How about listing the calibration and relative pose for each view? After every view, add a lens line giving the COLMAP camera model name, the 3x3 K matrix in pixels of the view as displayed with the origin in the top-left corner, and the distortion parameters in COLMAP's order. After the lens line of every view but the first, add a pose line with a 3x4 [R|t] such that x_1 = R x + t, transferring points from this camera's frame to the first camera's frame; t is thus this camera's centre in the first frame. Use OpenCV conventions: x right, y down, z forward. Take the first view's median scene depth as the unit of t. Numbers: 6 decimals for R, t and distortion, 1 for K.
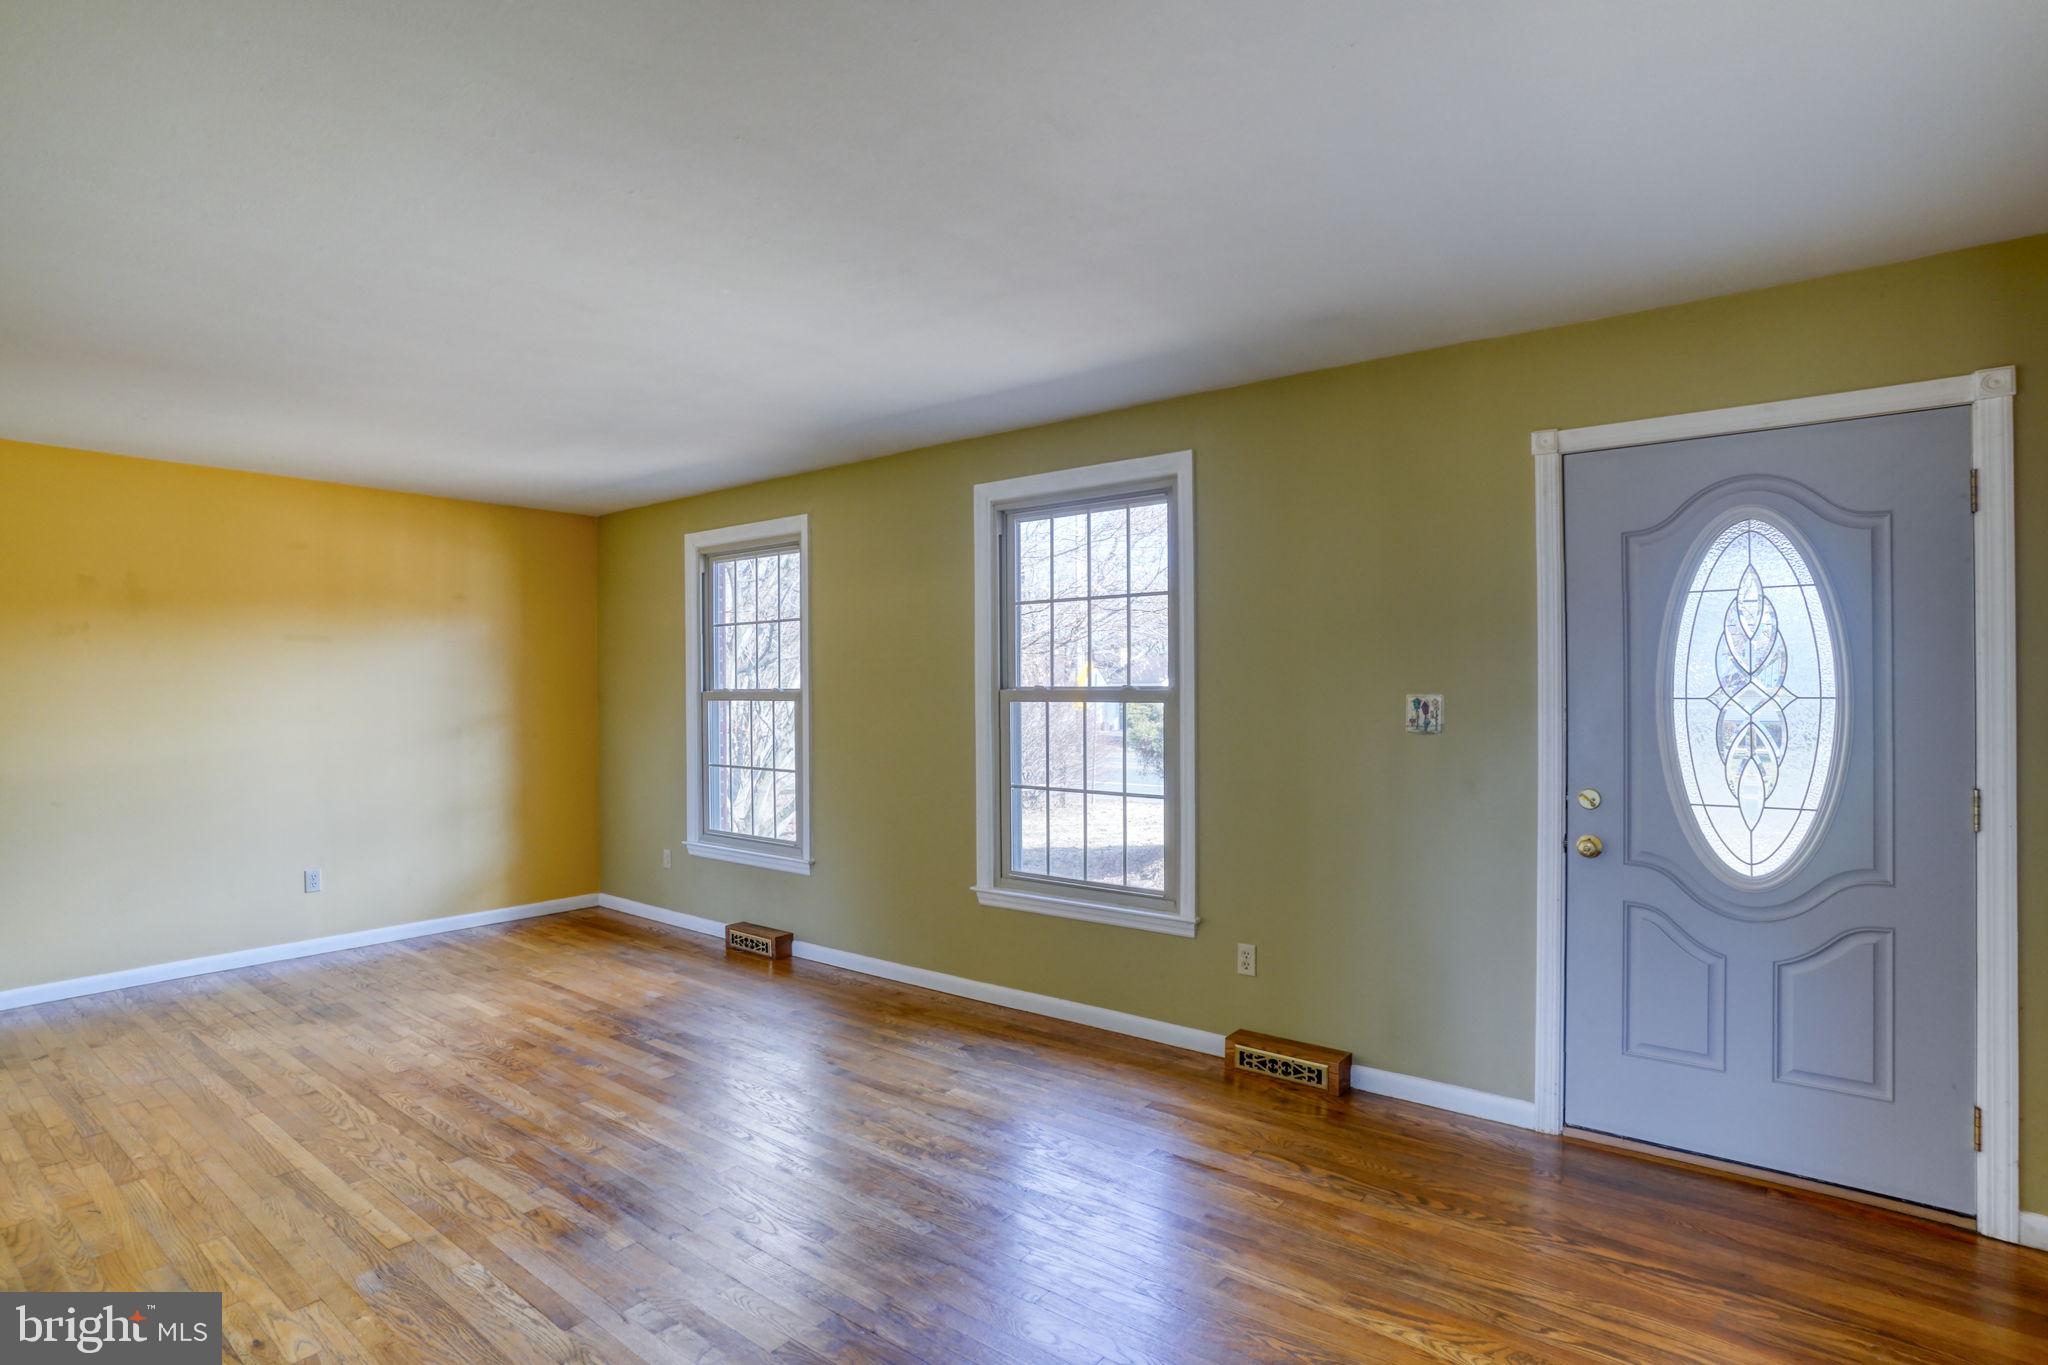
lens RADIAL K [[1044.2, 0, 1019.8], [0, 1044.2, 680.4], [0, 0, 1]] dist [-0.055498, 0.021666]
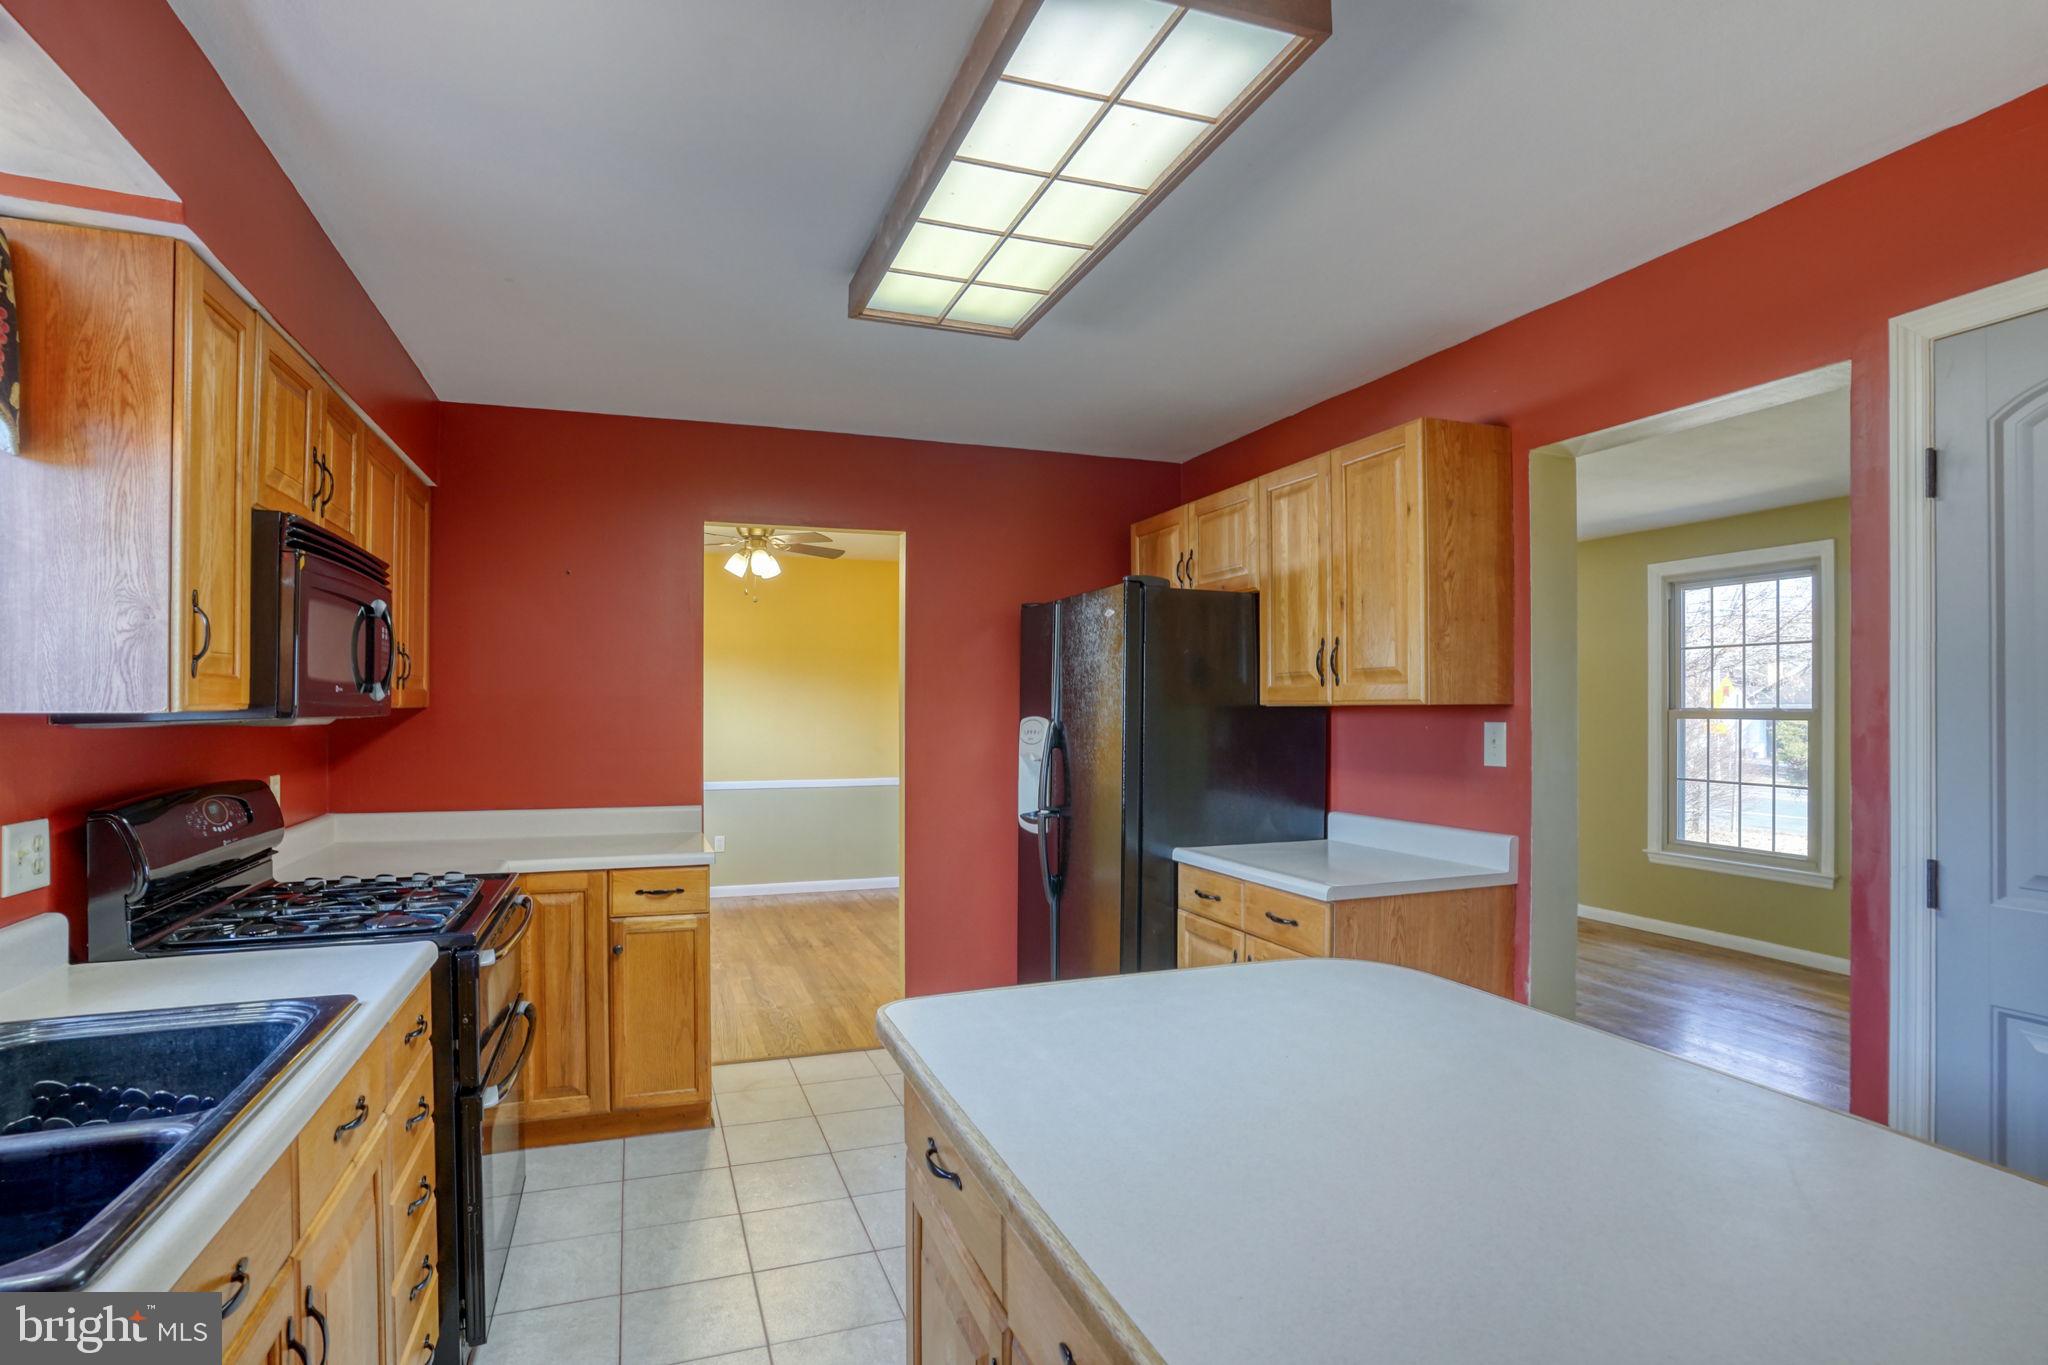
lens RADIAL K [[1044.2, 0, 1003.2], [0, 1044.2, 710.6], [0, 0, 1]] dist [-0.055498, 0.021666]
pose [[0.853831, 0.005704, -0.520519, -0.066474], [-0.000040, 0.999941, 0.010892, -0.005224], [0.520550, -0.009279, 0.853781, -0.651465]]
